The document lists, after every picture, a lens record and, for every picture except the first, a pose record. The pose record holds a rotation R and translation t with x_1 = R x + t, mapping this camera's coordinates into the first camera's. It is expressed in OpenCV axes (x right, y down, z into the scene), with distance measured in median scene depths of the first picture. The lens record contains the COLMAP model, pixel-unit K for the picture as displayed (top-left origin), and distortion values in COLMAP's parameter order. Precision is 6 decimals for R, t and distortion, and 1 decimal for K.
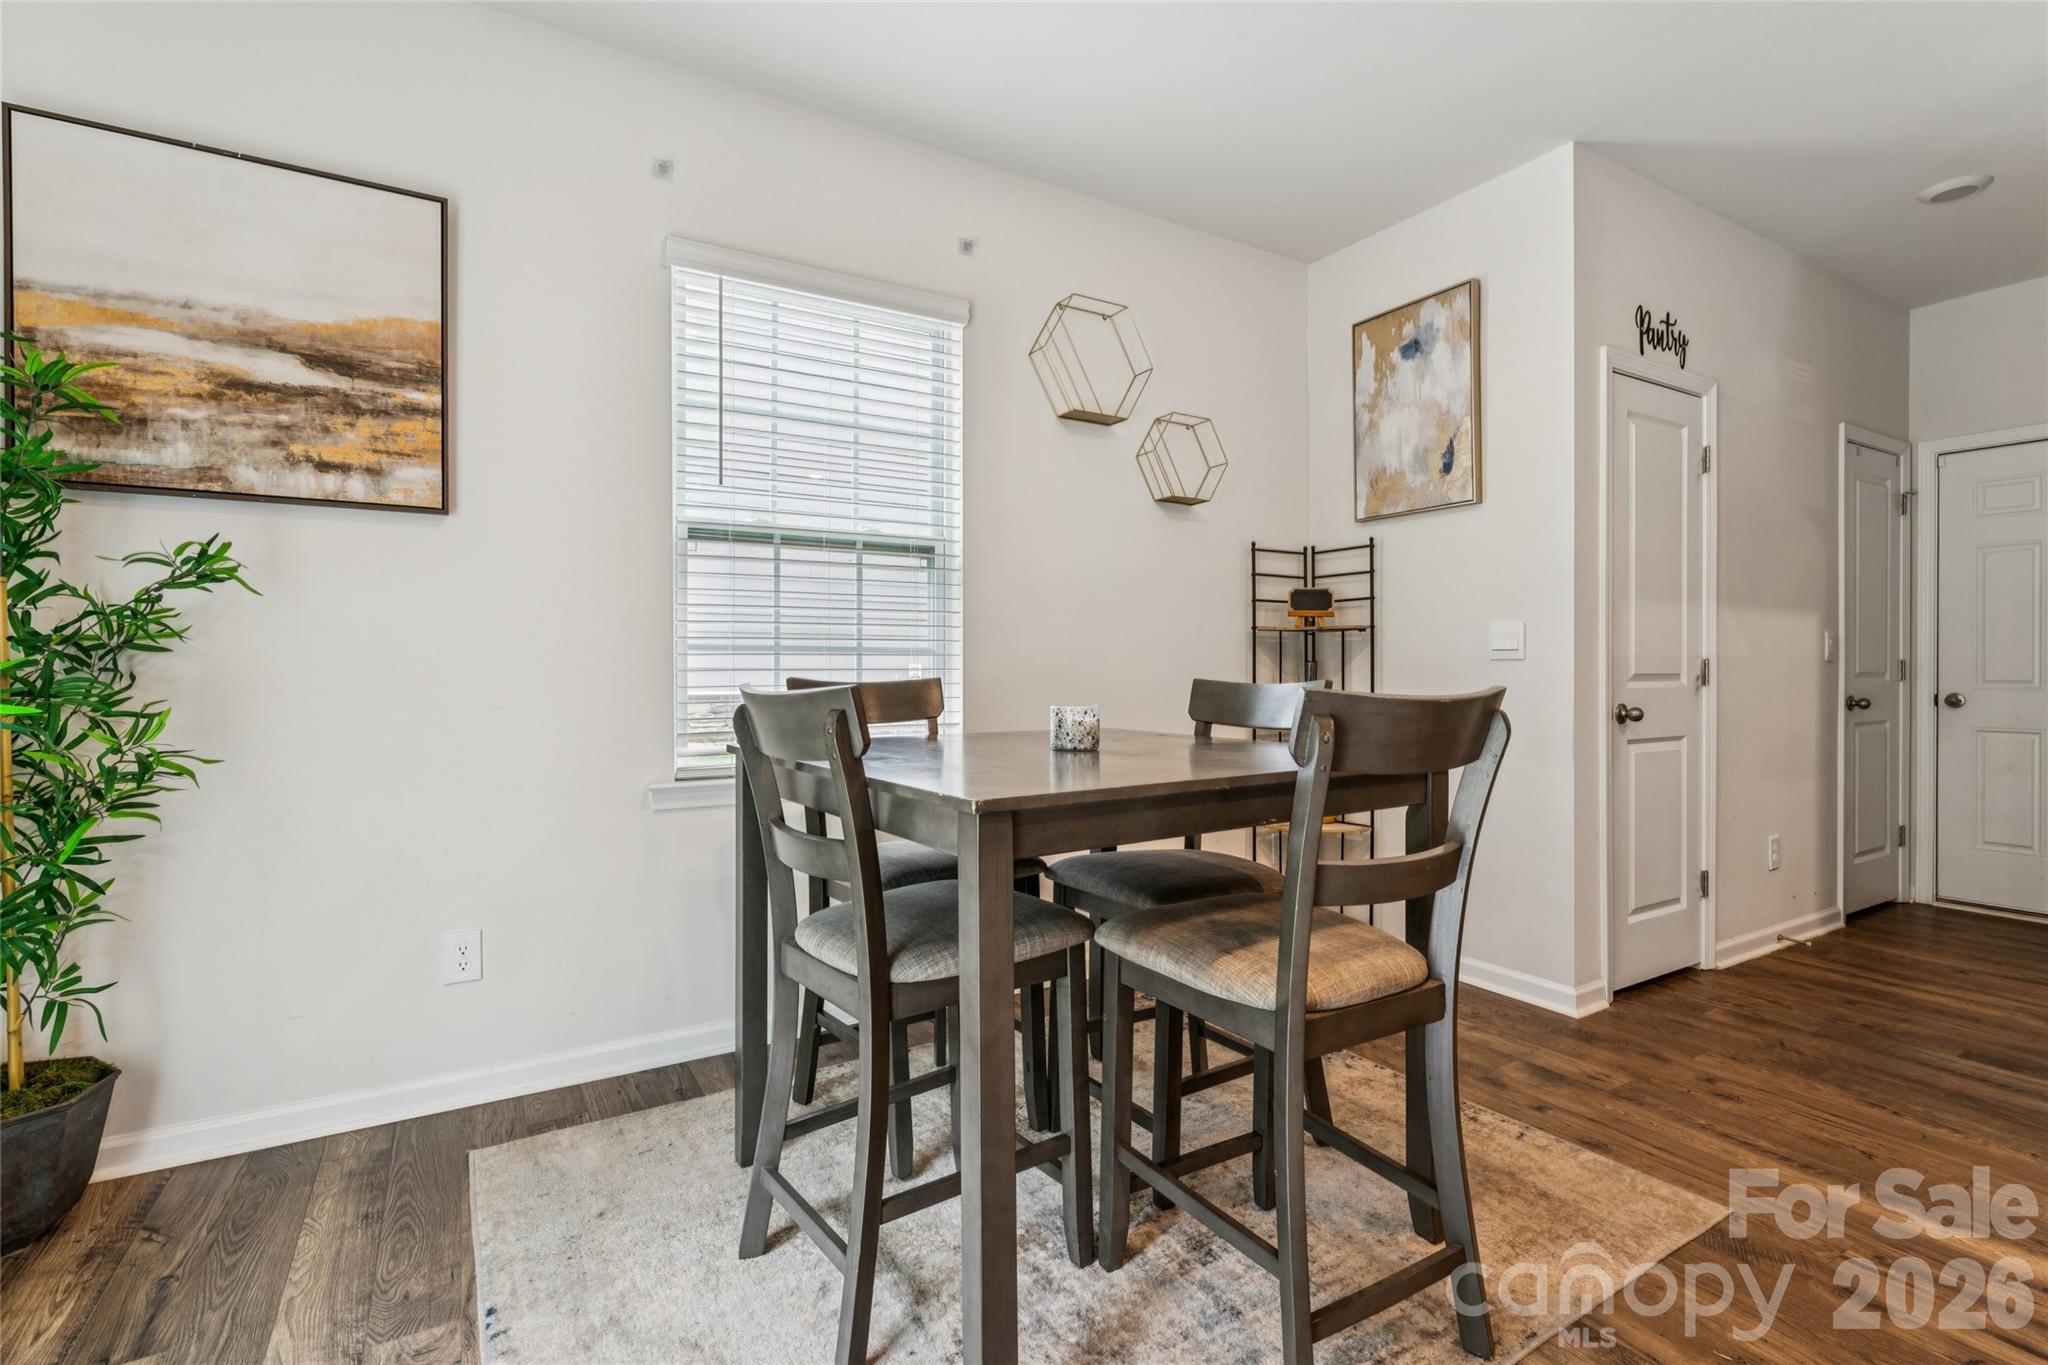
lens RADIAL K [[939.1, 0, 1024.0], [0, 939.1, 682.5], [0, 0, 1]] dist [-0.000622, 0.000890]
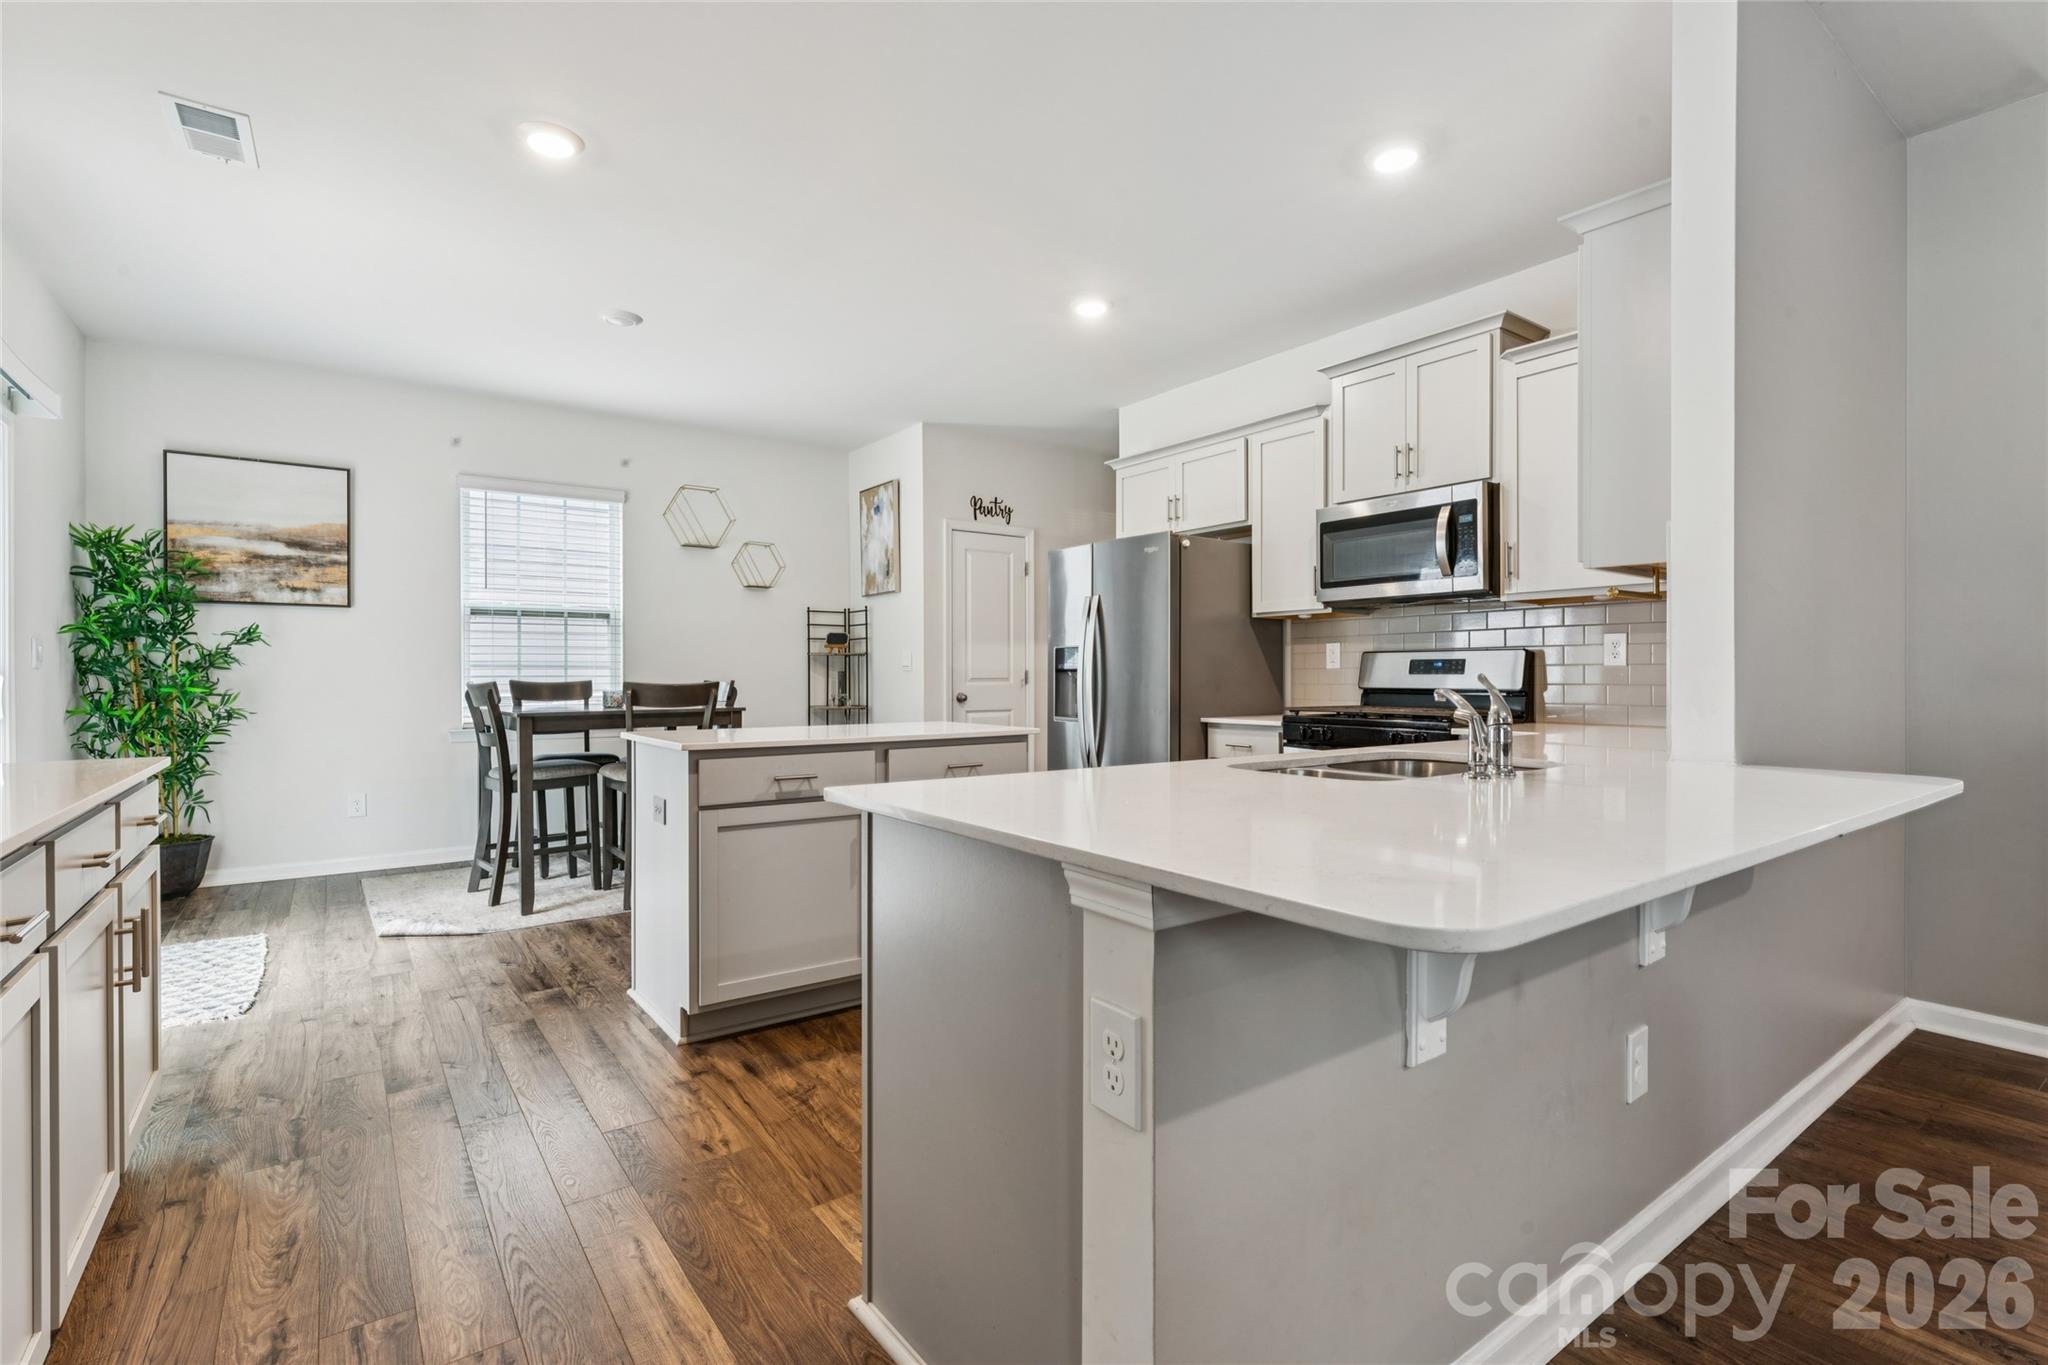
lens RADIAL K [[940.0, 0, 1024.0], [0, 940.0, 682.5], [0, 0, 1]] dist [-0.000457, -0.000034]
pose [[0.995655, -0.001566, 0.093102, 0.781419], [0.002103, 0.999982, -0.005669, 0.015773], [-0.093091, 0.005840, 0.995640, -1.387028]]
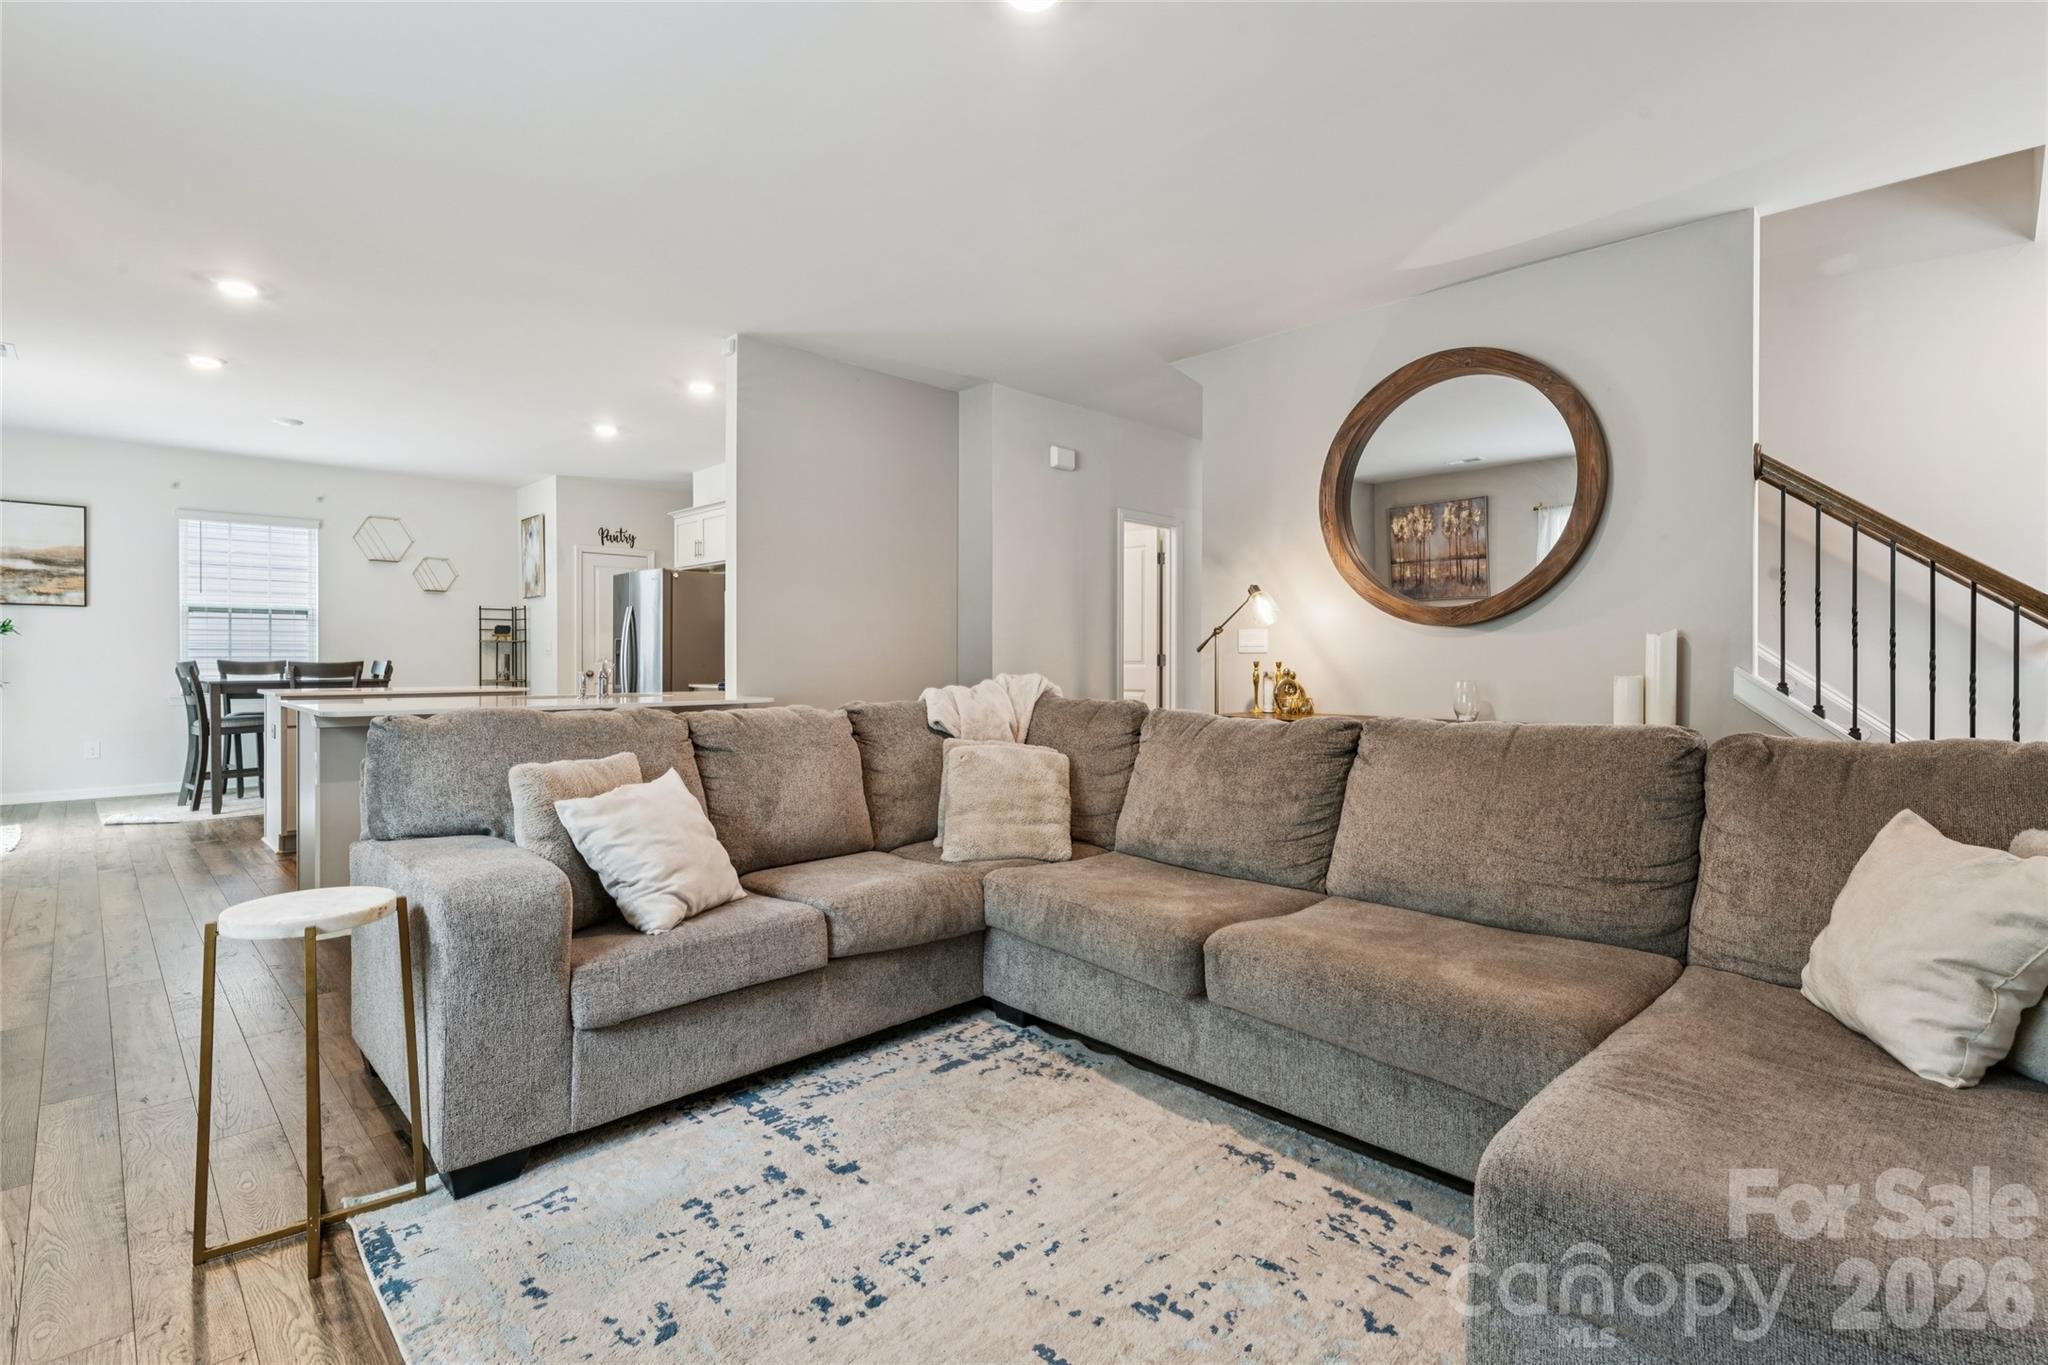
lens RADIAL K [[949.3, 0, 1027.8], [0, 949.3, 667.0], [0, 0, 1]] dist [-0.000129, 0.000967]
pose [[0.971194, -0.000548, 0.238291, 1.652188], [0.001407, 0.999993, -0.003436, 0.033742], [-0.238288, 0.003672, 0.971188, -2.779322]]
